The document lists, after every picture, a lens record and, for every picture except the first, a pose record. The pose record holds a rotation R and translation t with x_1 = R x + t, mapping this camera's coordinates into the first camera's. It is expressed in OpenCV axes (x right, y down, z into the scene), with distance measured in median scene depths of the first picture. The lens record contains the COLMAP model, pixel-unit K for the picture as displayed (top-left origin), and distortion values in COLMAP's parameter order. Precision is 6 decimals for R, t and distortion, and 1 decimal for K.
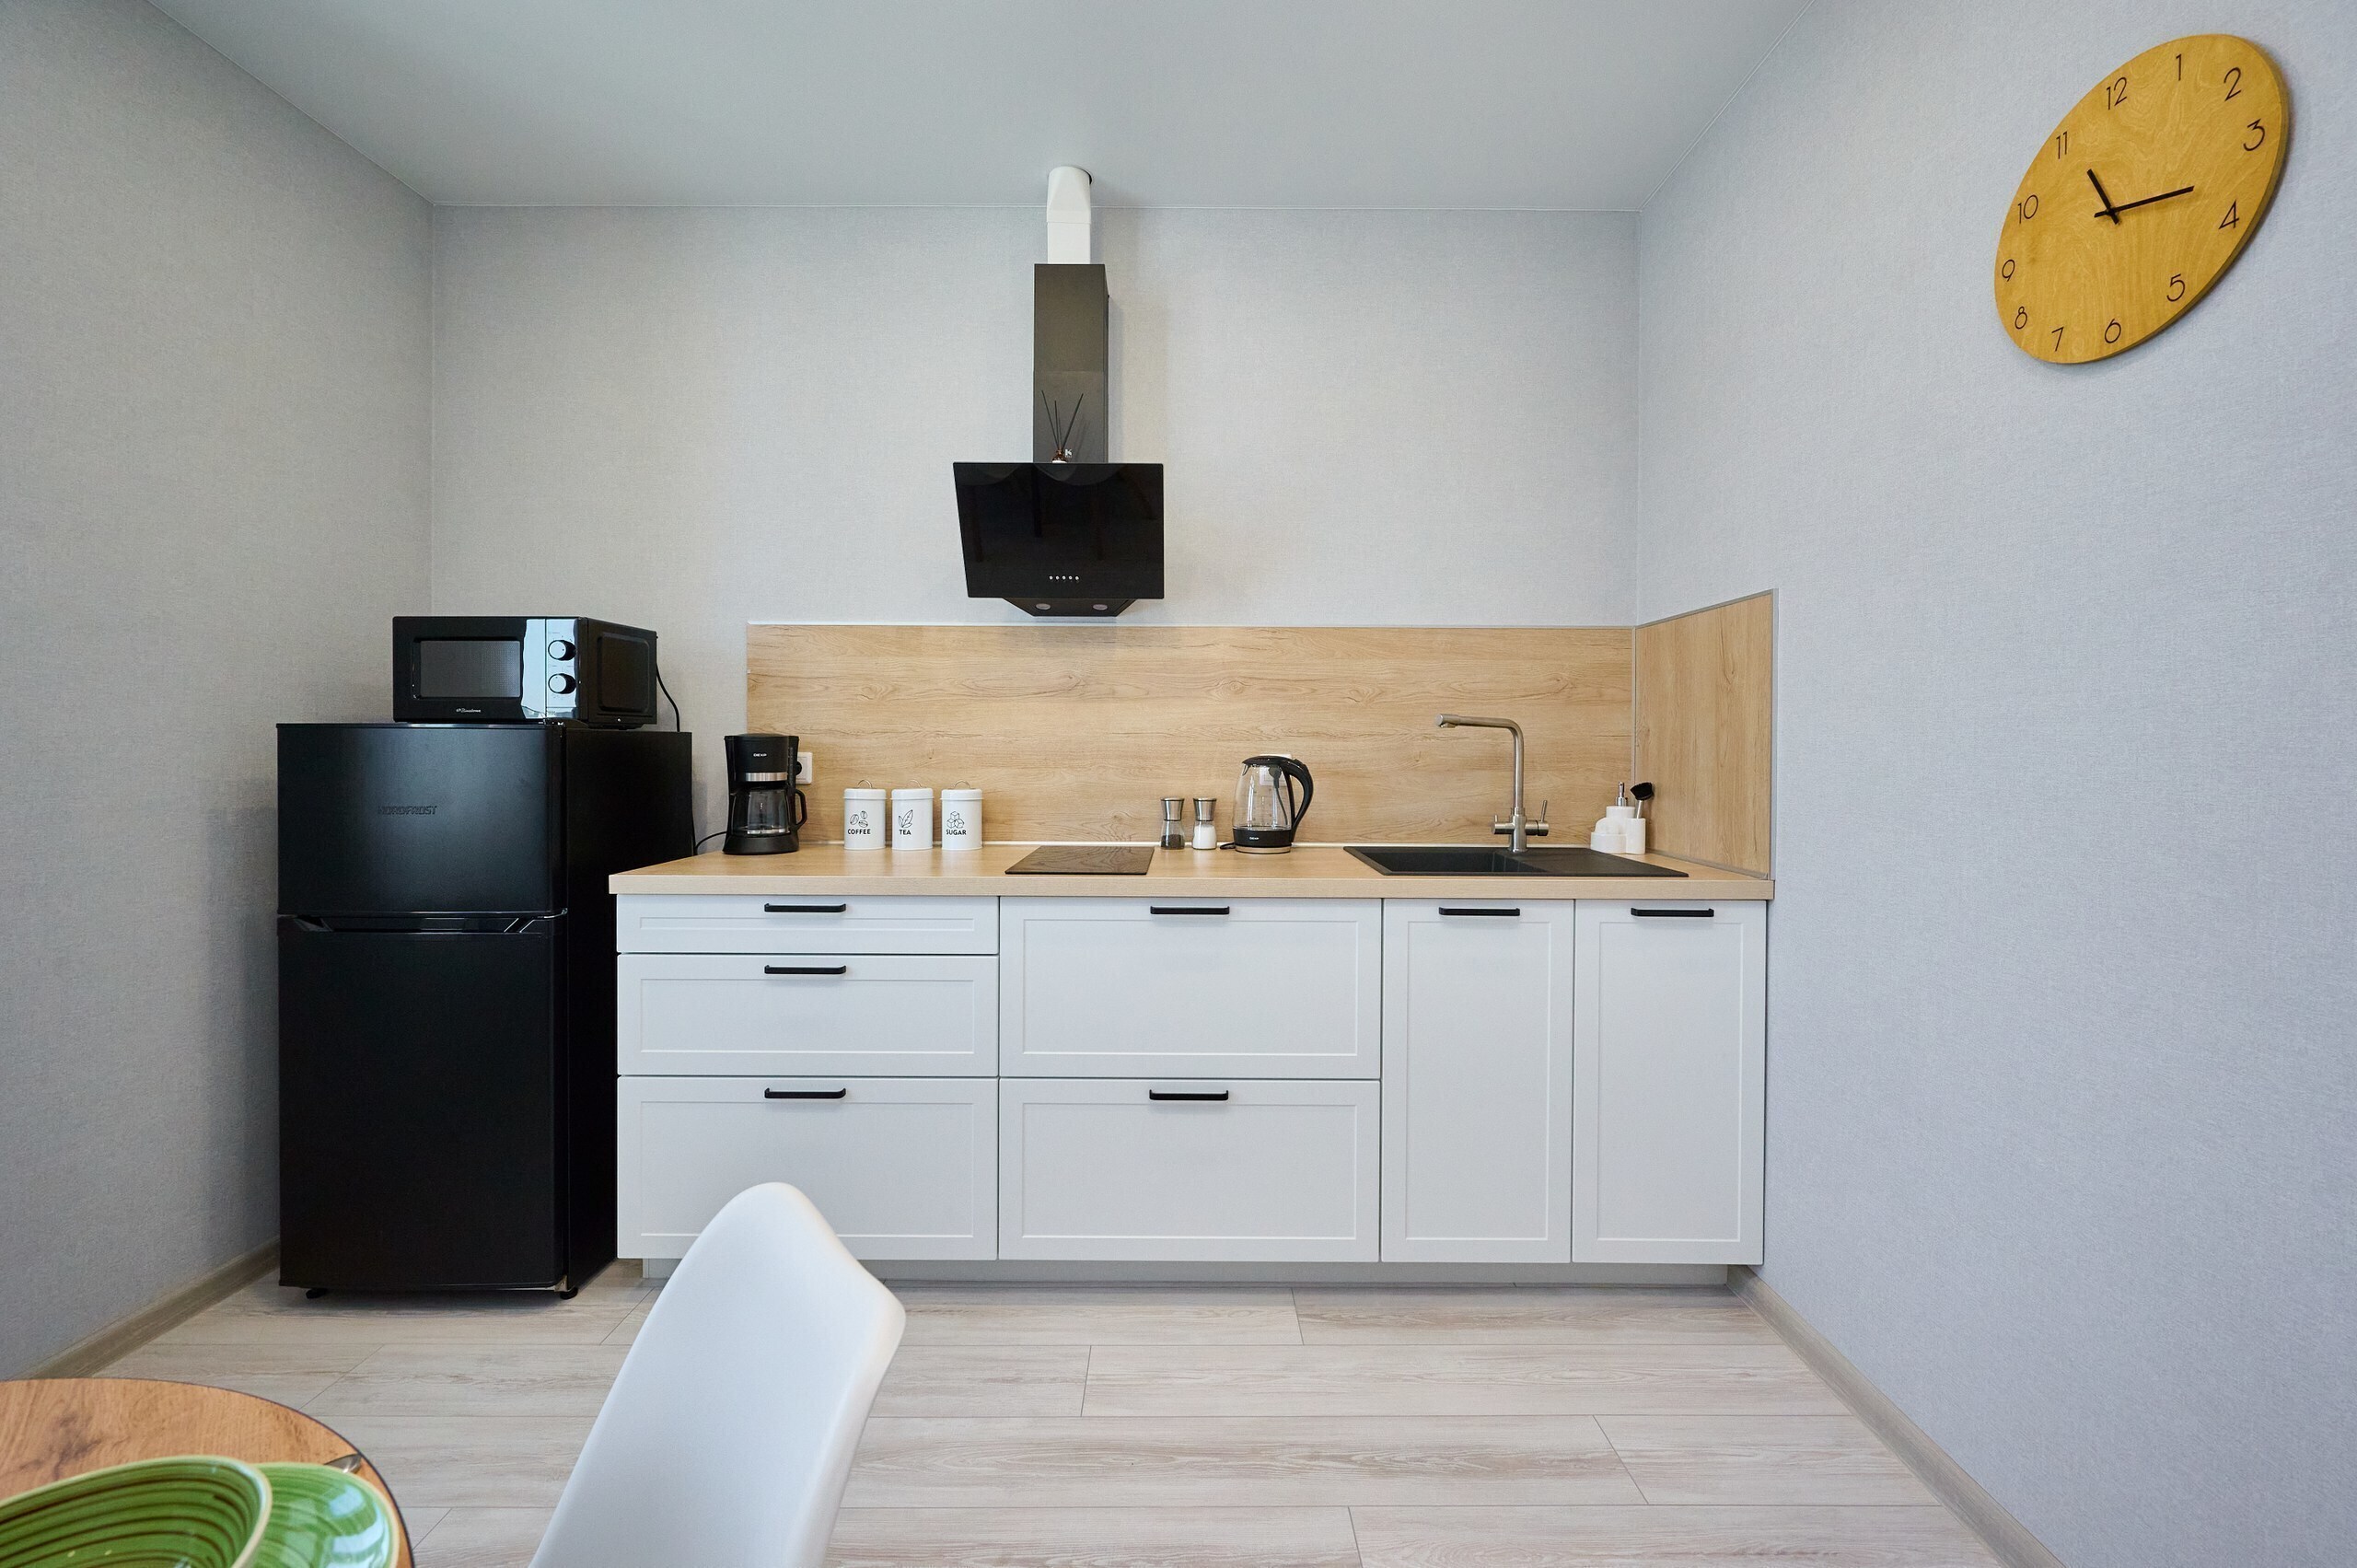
lens RADIAL K [[924.5, 0, 1181.9], [0, 924.5, 747.8], [0, 0, 1]] dist [-0.000626, 0.000130]
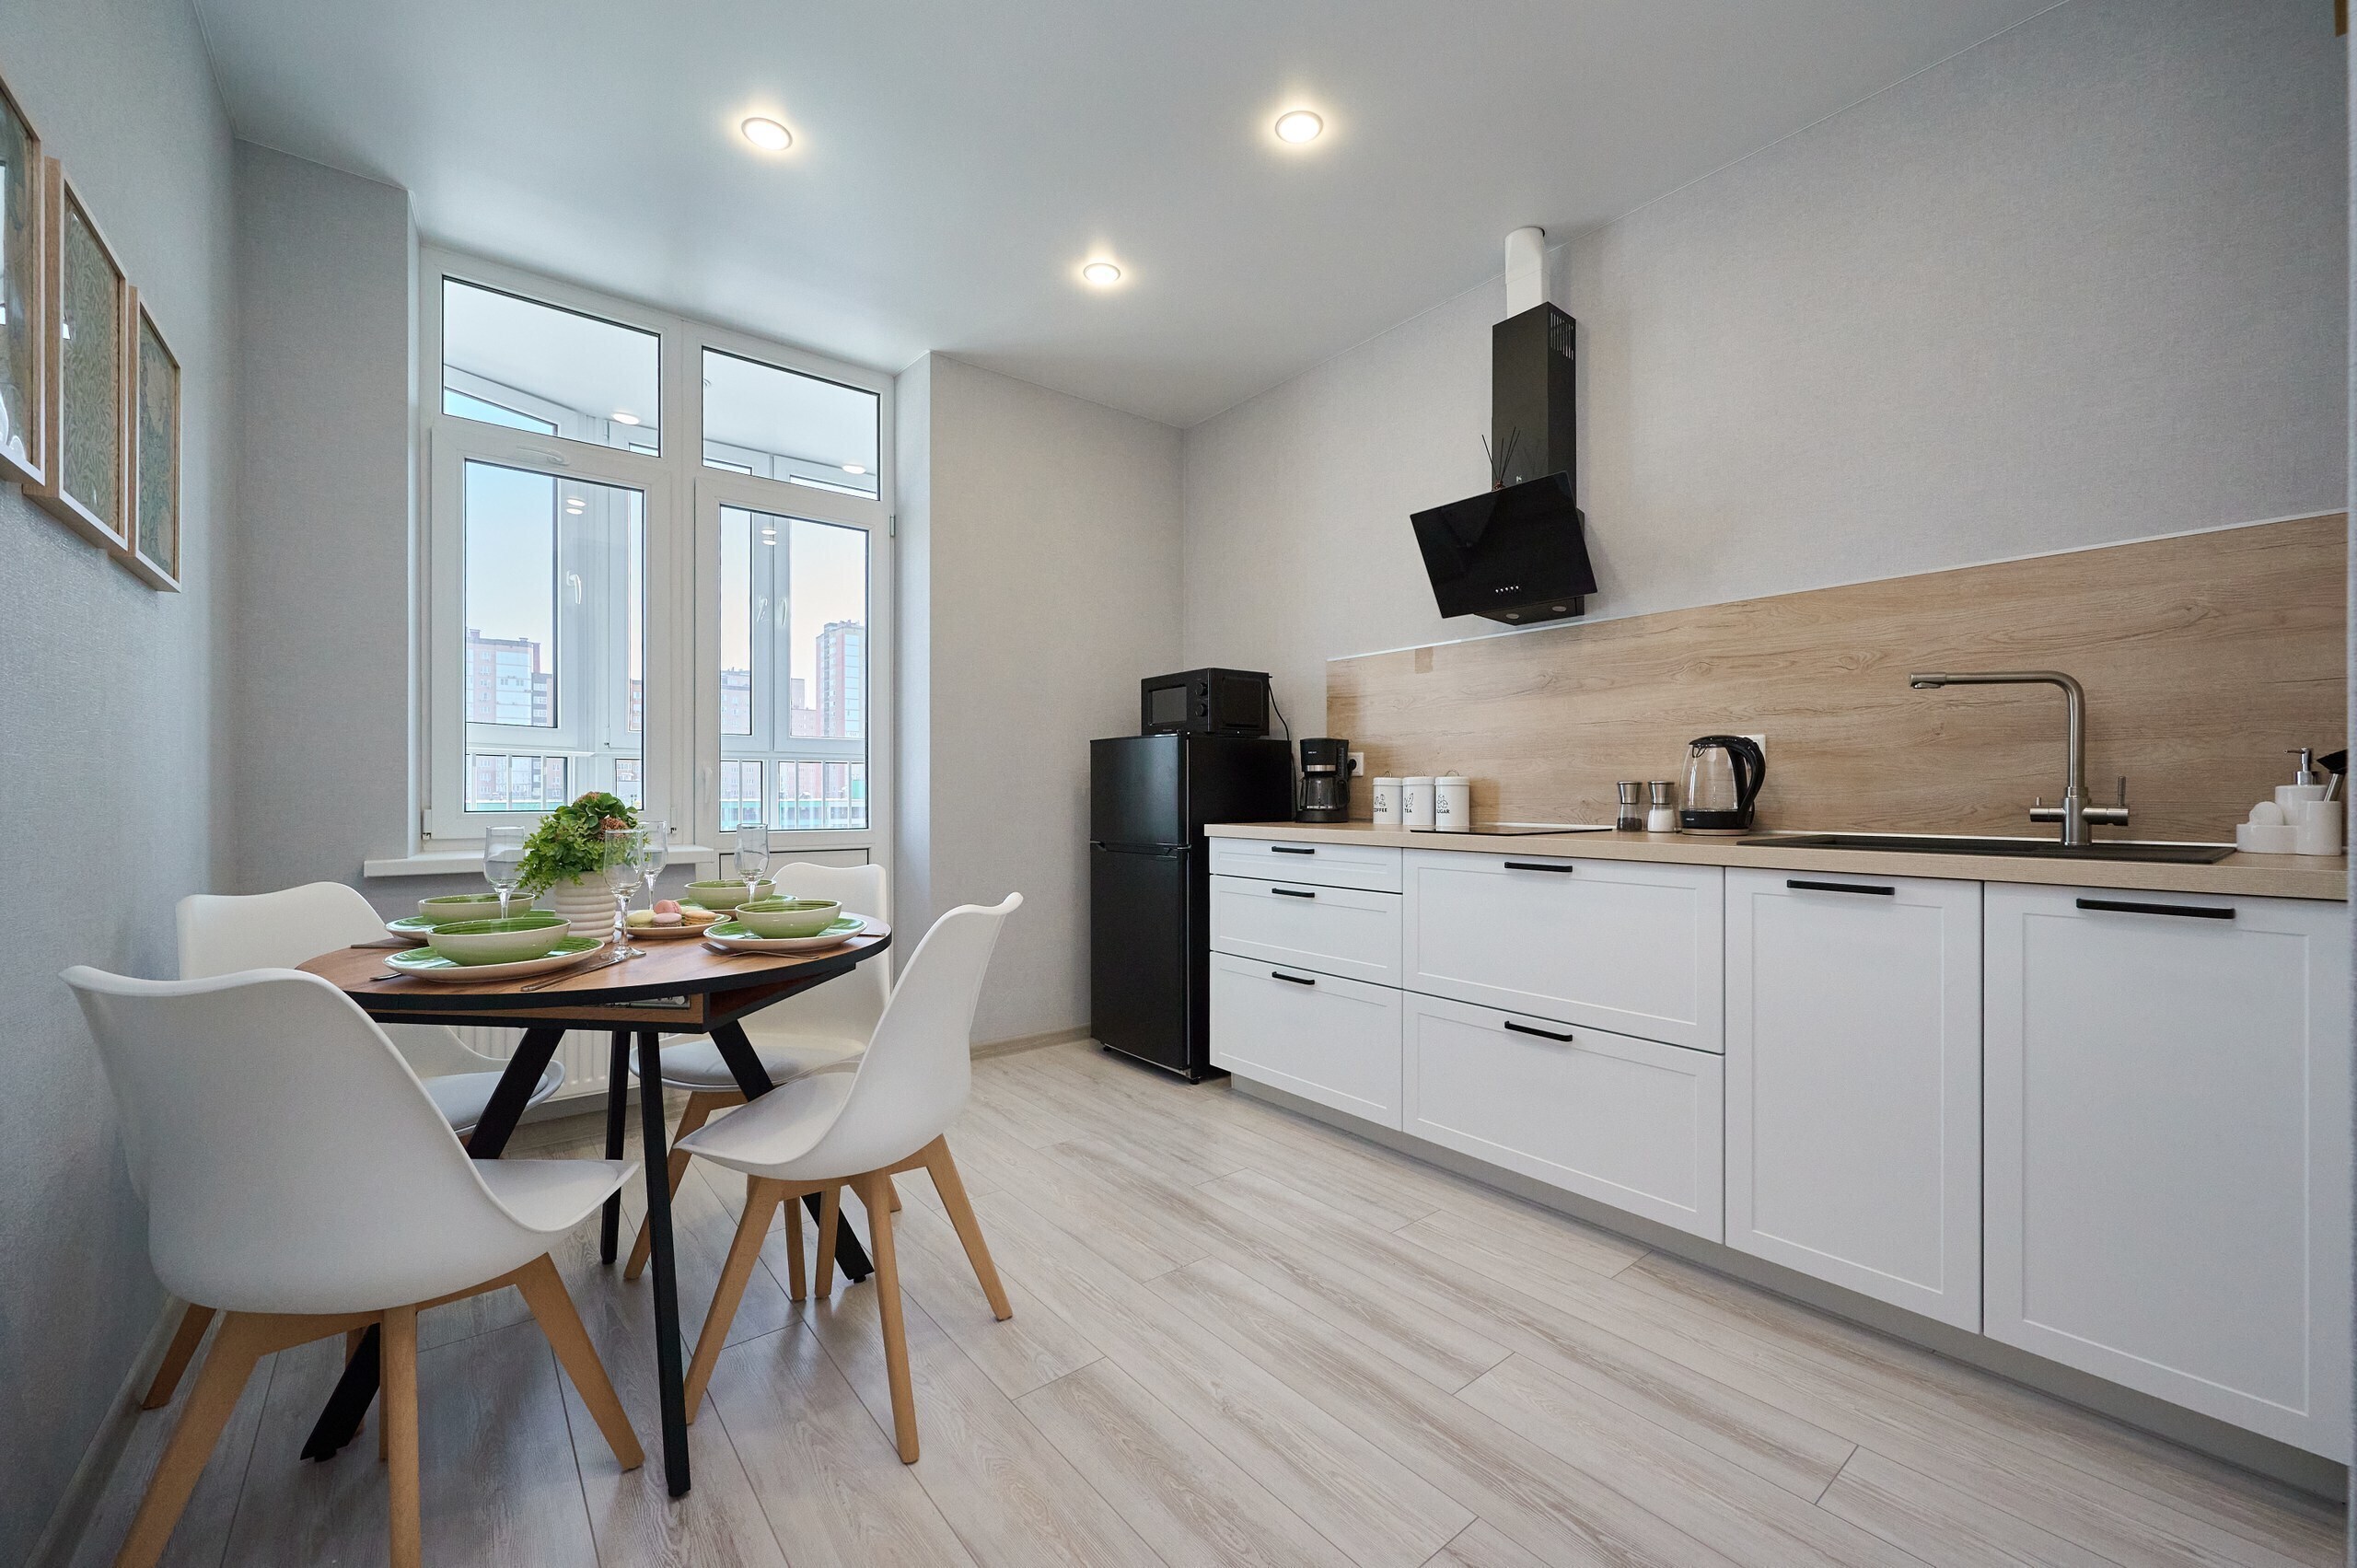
lens RADIAL K [[943.2, 0, 1178.5], [0, 943.2, 784.0], [0, 0, 1]] dist [0.001590, 0.000059]
pose [[0.619712, -0.012115, -0.784736, 0.533506], [-0.000009, 0.999881, -0.015443, 0.076779], [0.784829, 0.009577, 0.619638, -0.047954]]
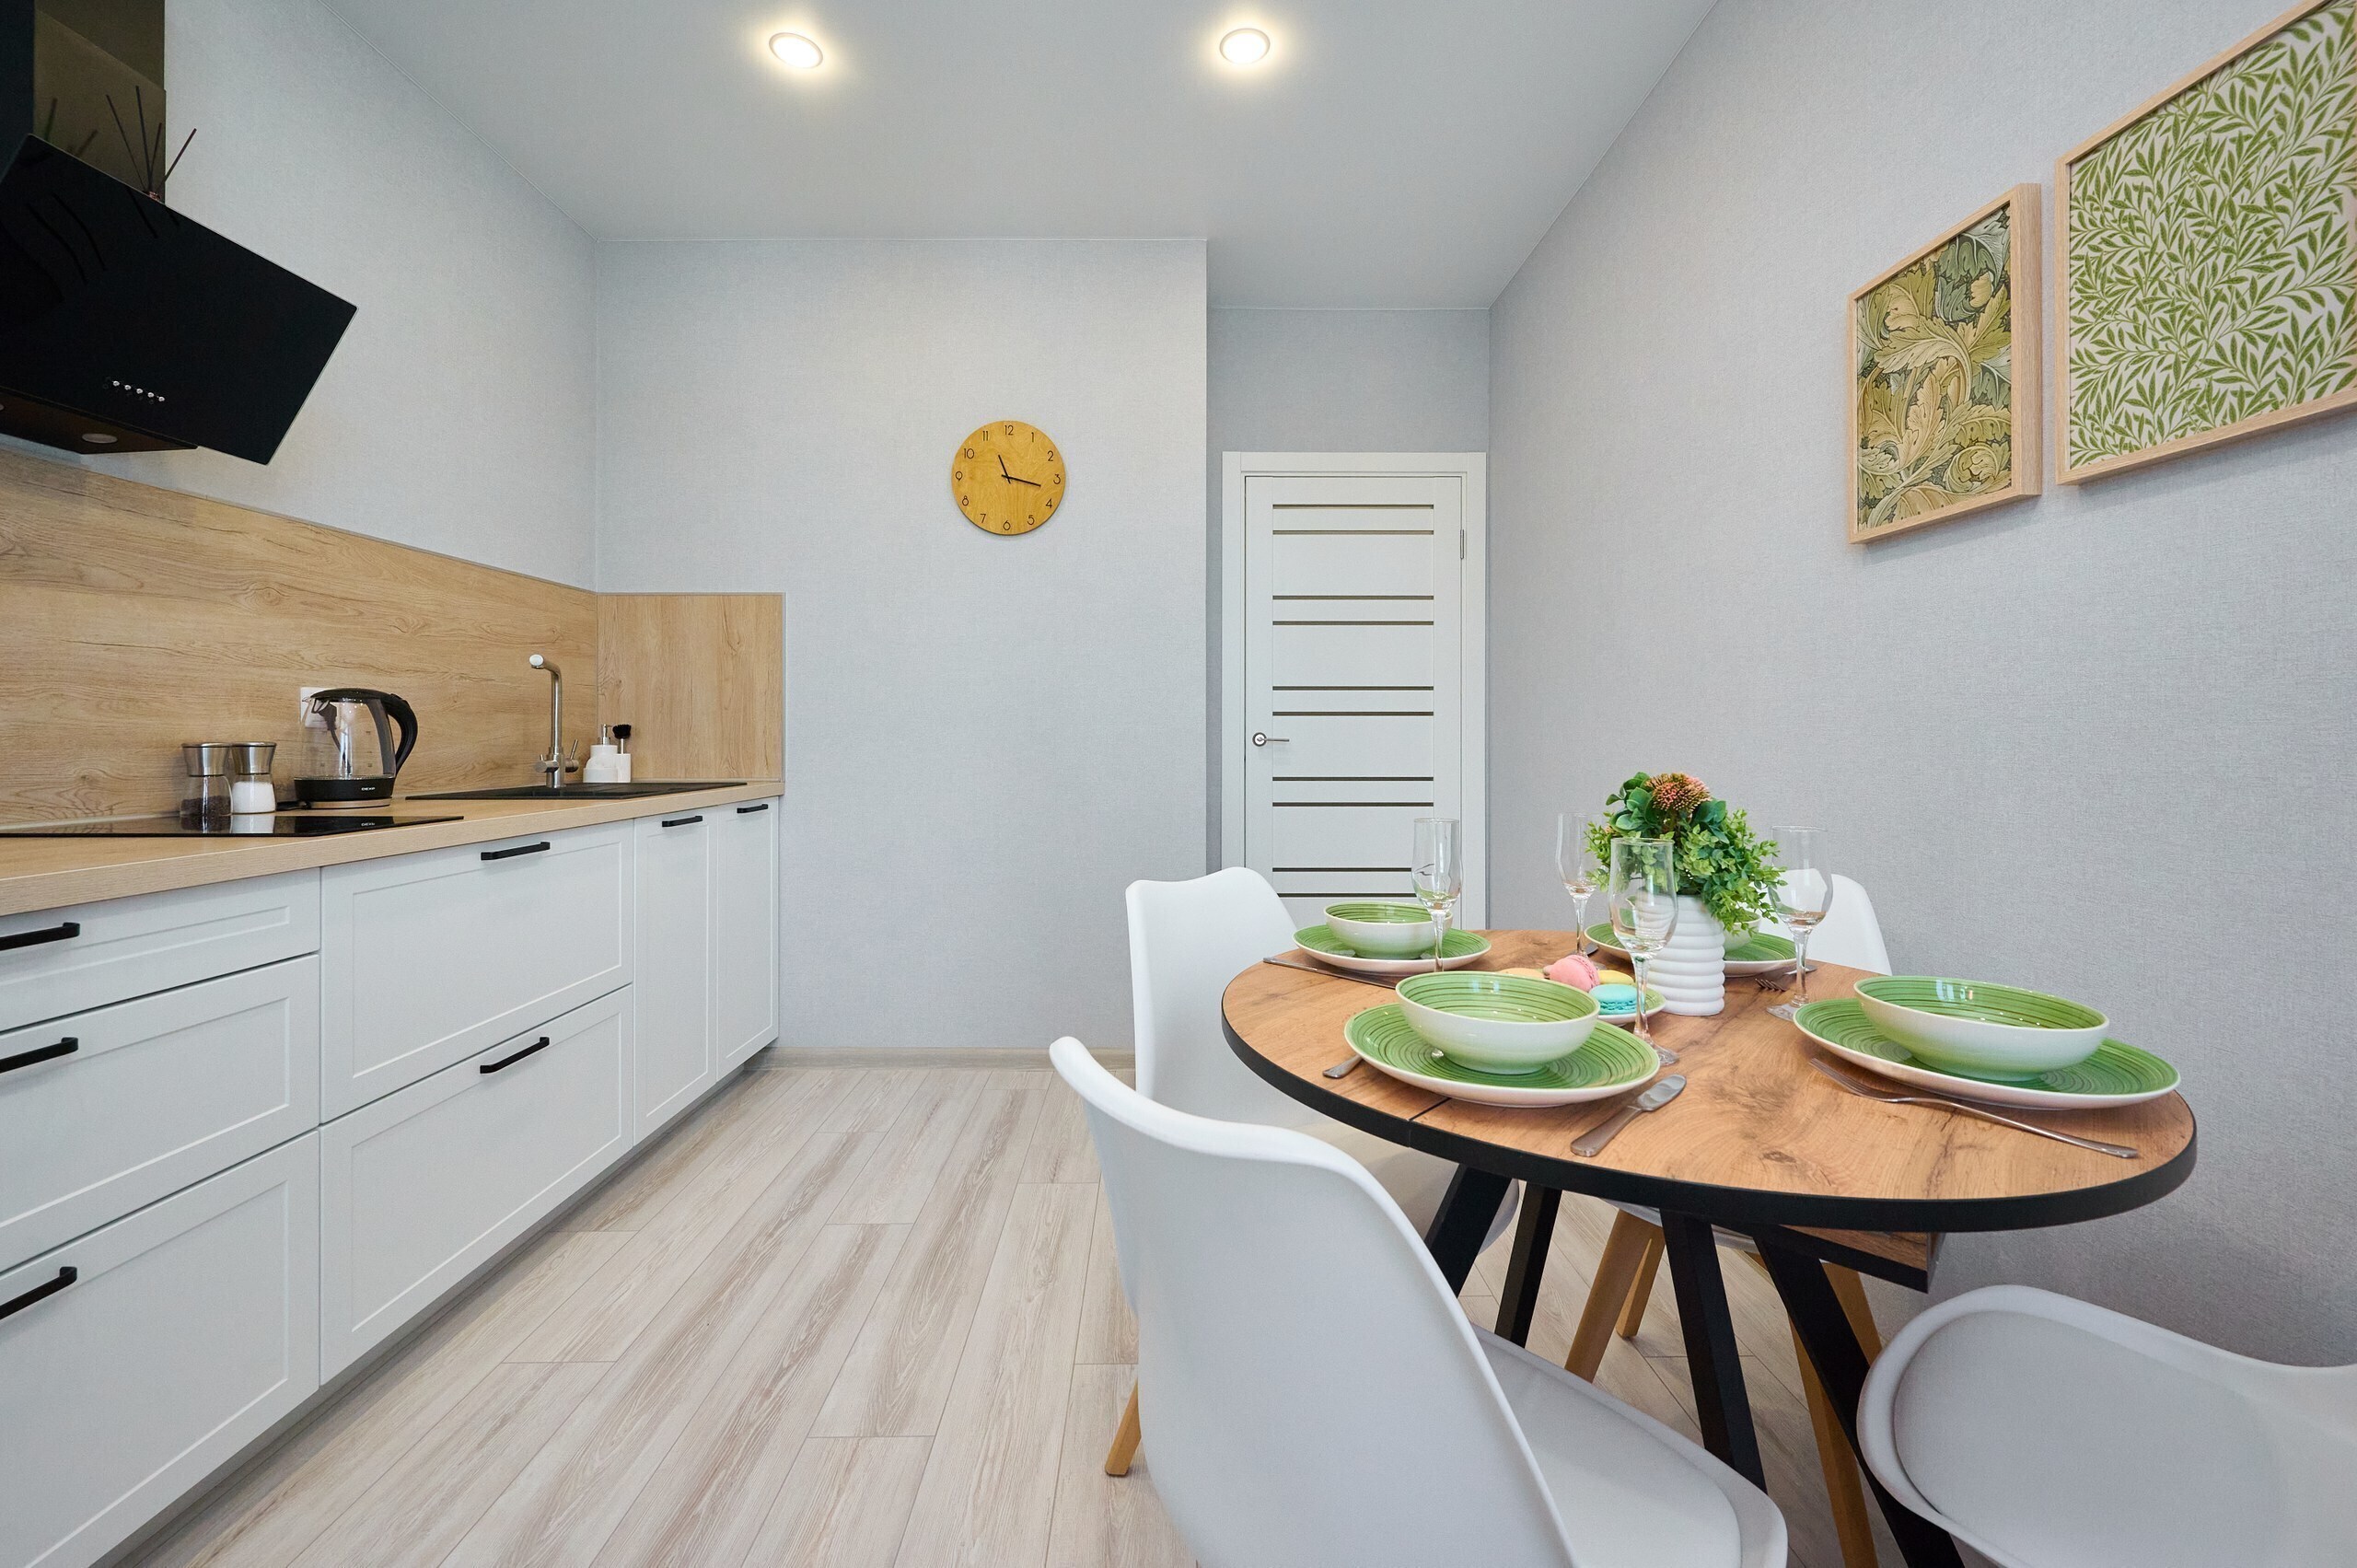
lens RADIAL K [[935.8, 0, 1198.2], [0, 935.8, 722.8], [0, 0, 1]] dist [0.000012, 0.000041]
pose [[-0.031176, 0.007540, 0.999485, -0.776604], [0.003639, 0.999966, -0.007430, 0.048947], [-0.999507, 0.003405, -0.031202, 0.297813]]
